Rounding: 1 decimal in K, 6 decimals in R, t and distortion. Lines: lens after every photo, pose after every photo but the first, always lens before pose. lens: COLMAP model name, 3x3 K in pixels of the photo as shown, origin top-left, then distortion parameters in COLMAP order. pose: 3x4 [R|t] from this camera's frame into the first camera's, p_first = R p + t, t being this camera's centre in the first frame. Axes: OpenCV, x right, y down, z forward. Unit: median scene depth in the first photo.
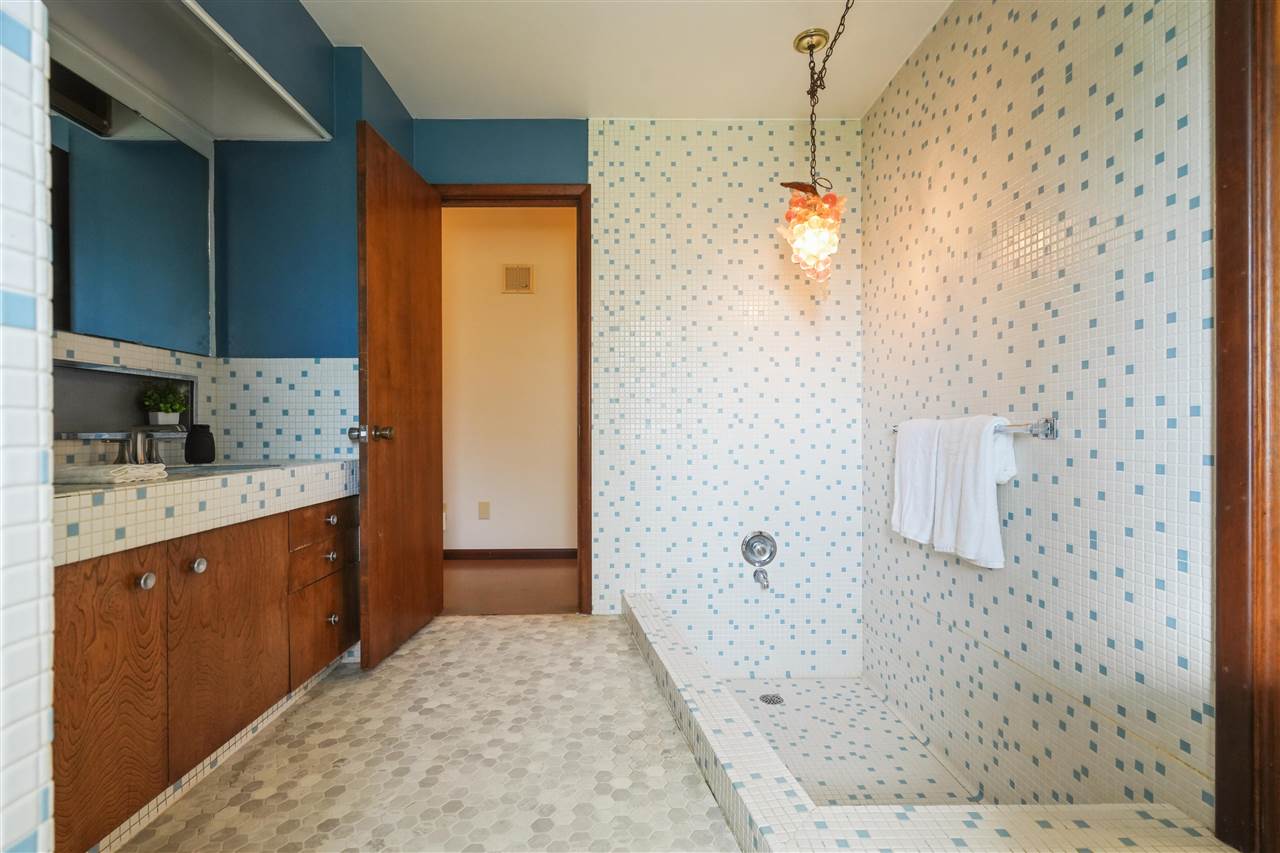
lens RADIAL K [[604.4, 0, 637.1], [0, 604.4, 428.6], [0, 0, 1]] dist [-0.020451, 0.004444]
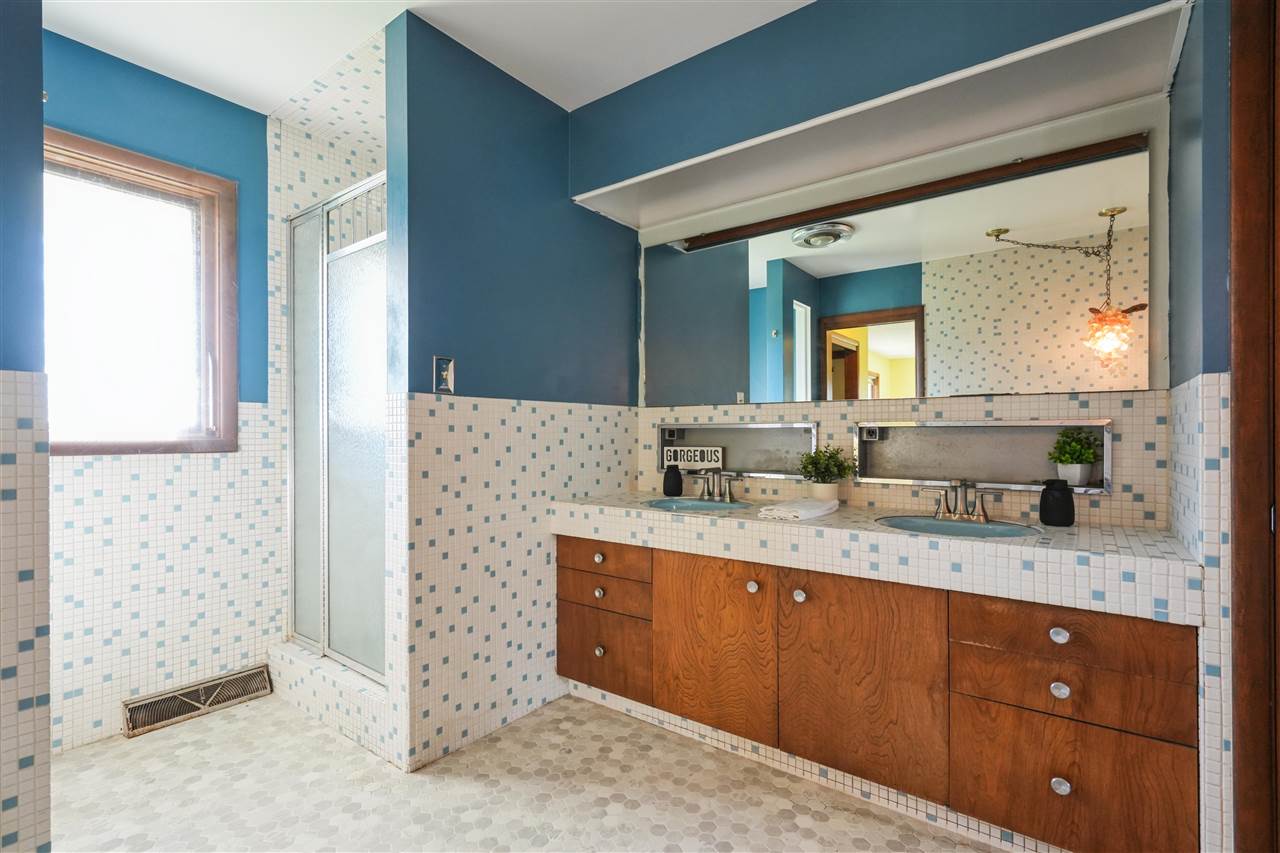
lens RADIAL K [[604.4, 0, 642.9], [0, 604.4, 429.9], [0, 0, 1]] dist [-0.020451, 0.004444]
pose [[-0.626488, -0.001279, -0.779430, 0.112534], [0.002595, 0.999990, -0.003727, -0.027936], [0.779427, -0.004358, -0.626478, 0.393834]]
